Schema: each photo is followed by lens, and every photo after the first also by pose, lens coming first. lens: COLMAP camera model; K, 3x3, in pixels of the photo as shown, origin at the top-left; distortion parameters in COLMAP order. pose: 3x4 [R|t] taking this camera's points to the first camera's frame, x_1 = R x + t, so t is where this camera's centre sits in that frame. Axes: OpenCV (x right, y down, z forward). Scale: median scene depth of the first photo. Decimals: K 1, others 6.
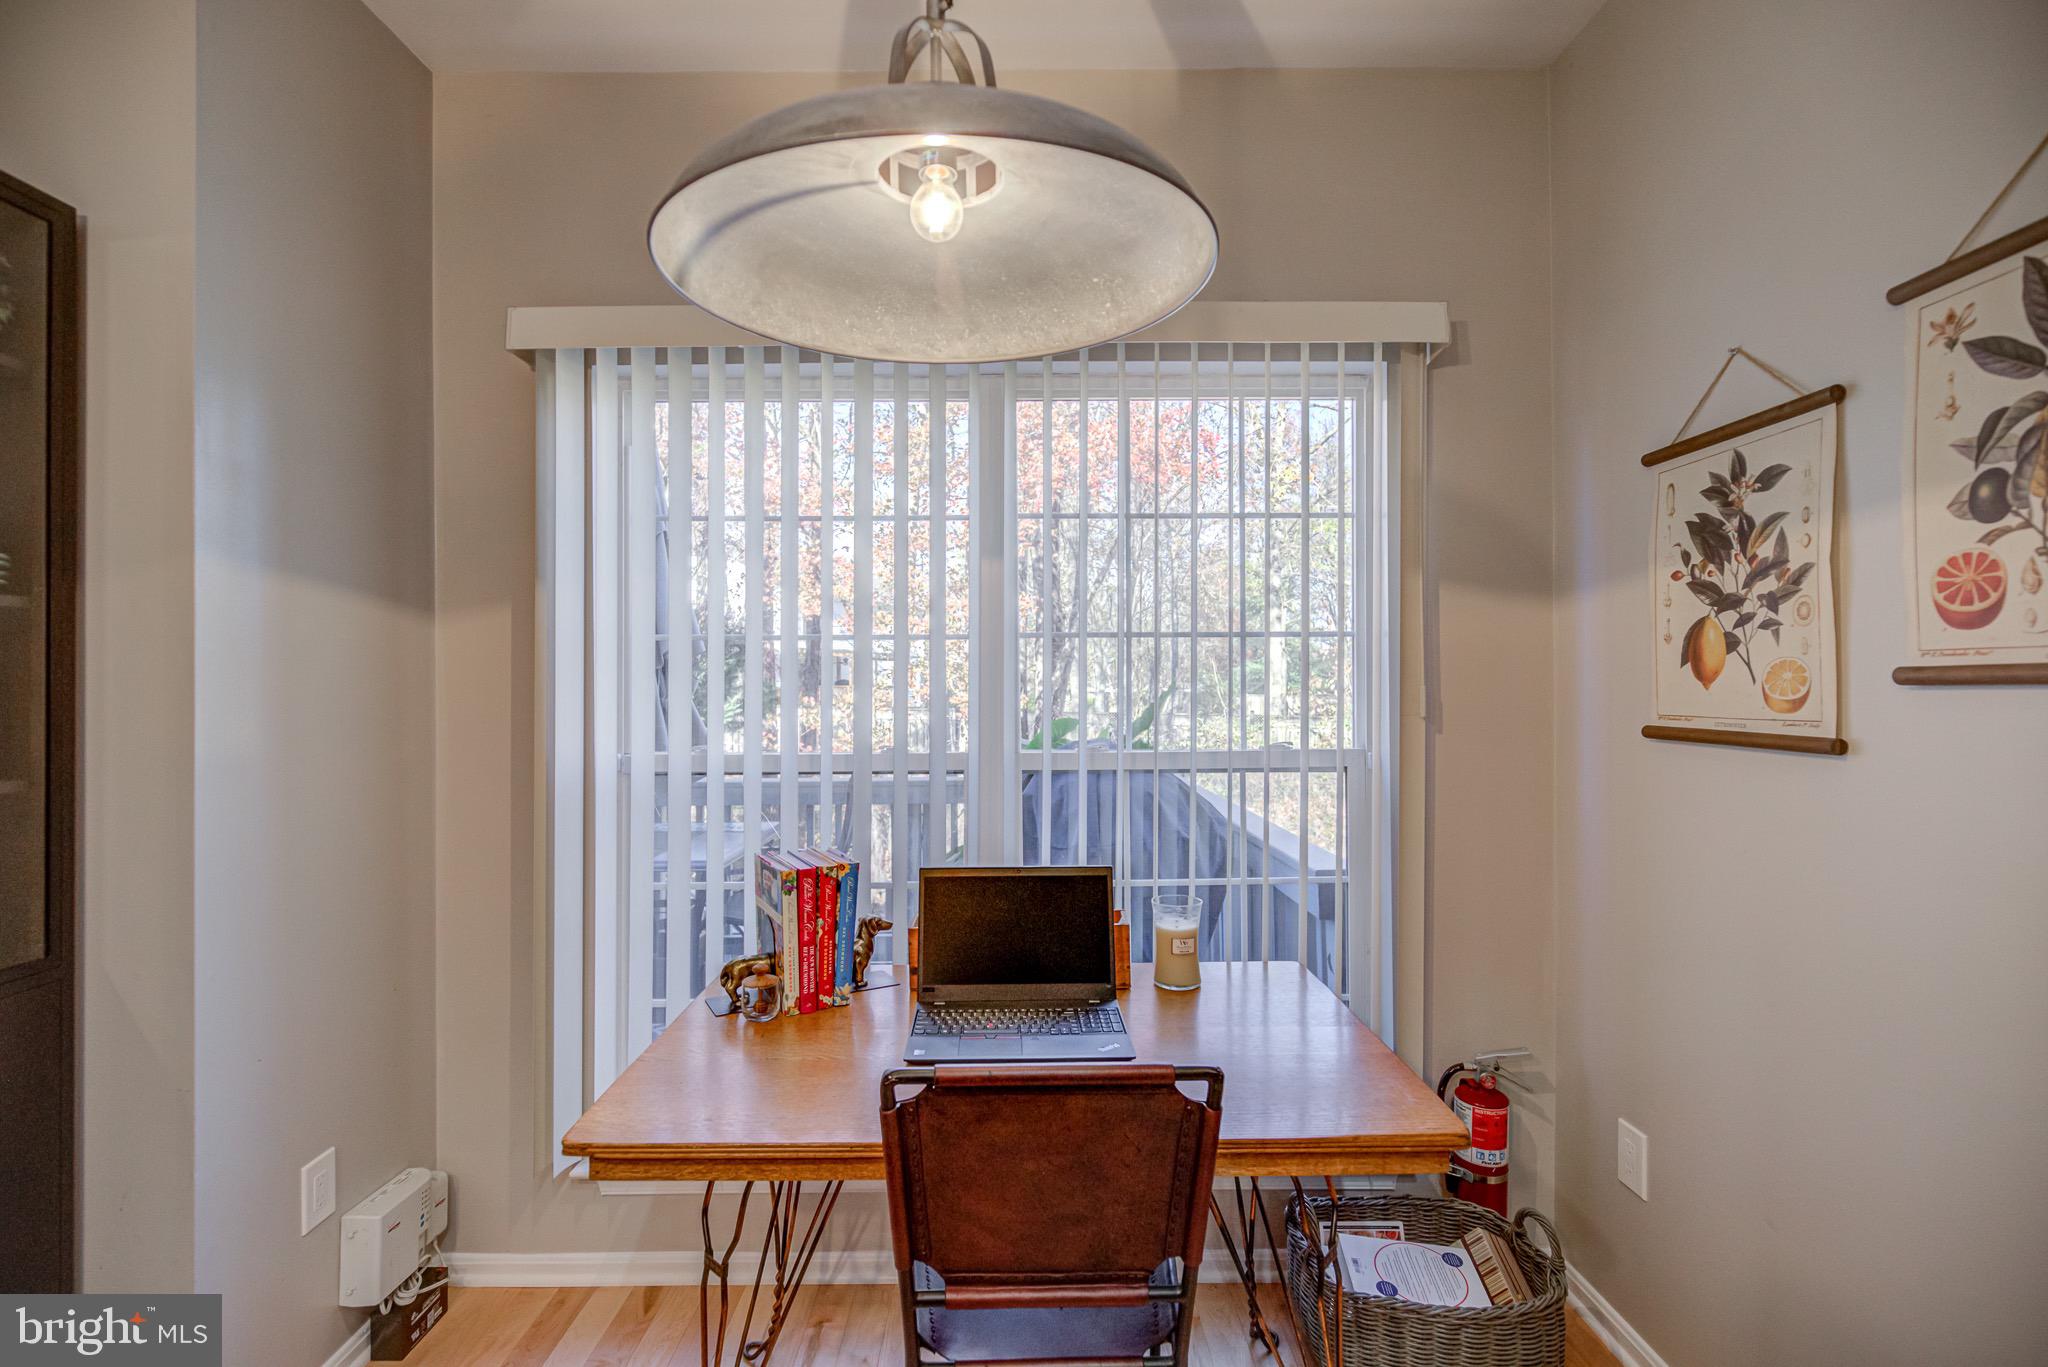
lens RADIAL K [[944.3, 0, 1024.9], [0, 944.3, 672.5], [0, 0, 1]] dist [-0.001730, 0.000550]
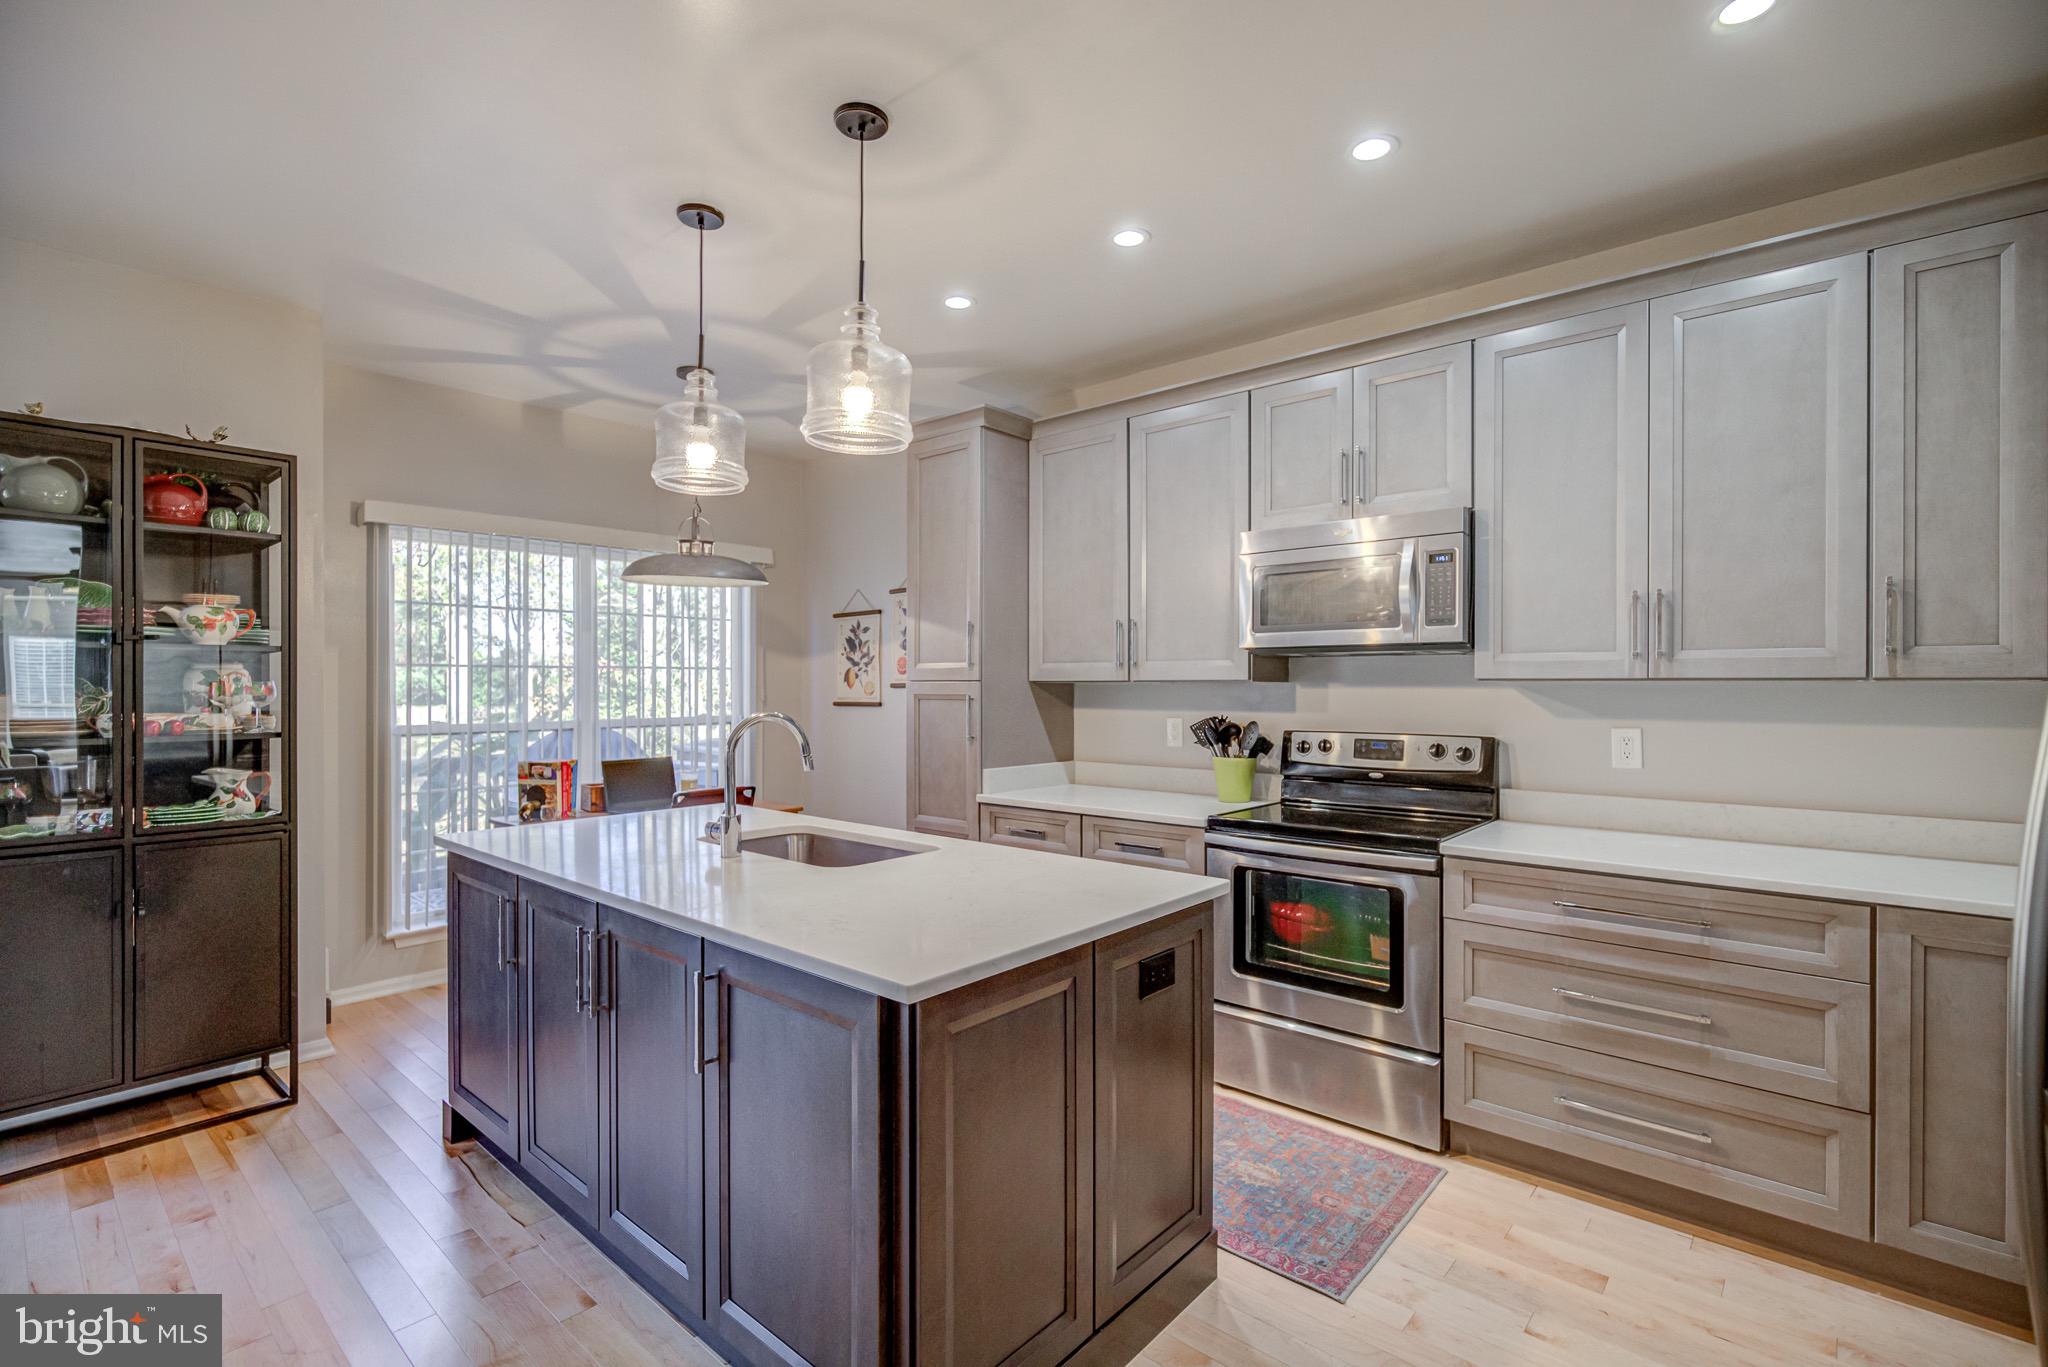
lens RADIAL K [[944.3, 0, 1018.3], [0, 944.3, 689.8], [0, 0, 1]] dist [-0.001730, 0.000550]
pose [[0.671519, -0.005366, 0.740968, -1.404749], [-0.004106, 0.999931, 0.010962, -0.020804], [-0.740976, -0.010403, 0.671451, -1.745575]]
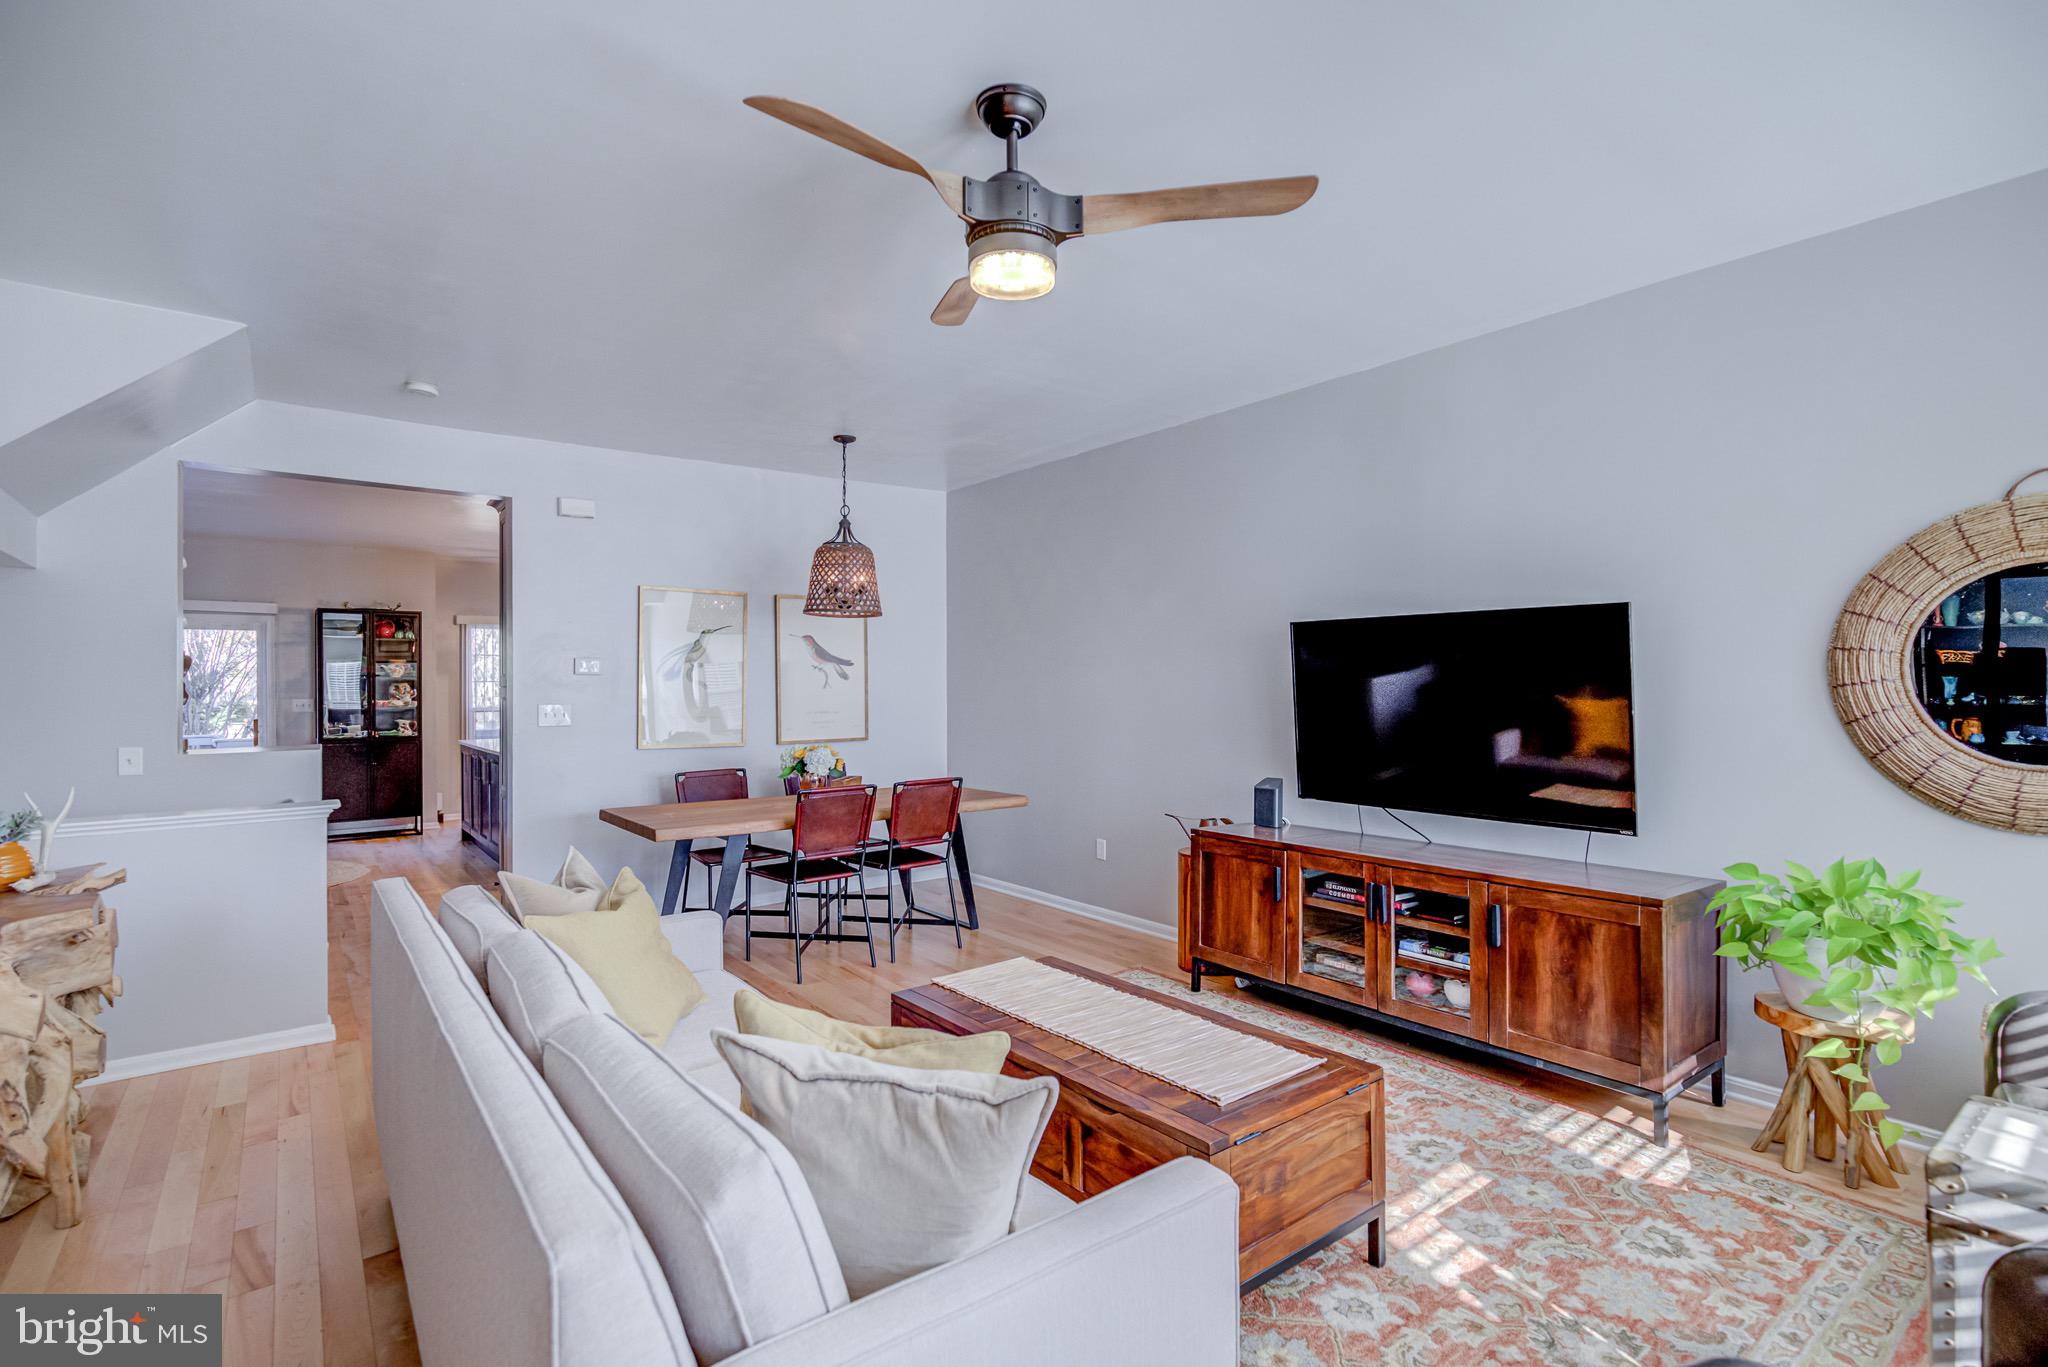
lens RADIAL K [[944.3, 0, 1029.1], [0, 944.3, 682.8], [0, 0, 1]] dist [-0.001730, 0.000550]
pose [[0.795948, -0.011740, 0.605251, -1.488496], [0.007613, 0.999927, 0.009384, -0.073045], [-0.605317, -0.002861, 0.795980, -5.852065]]
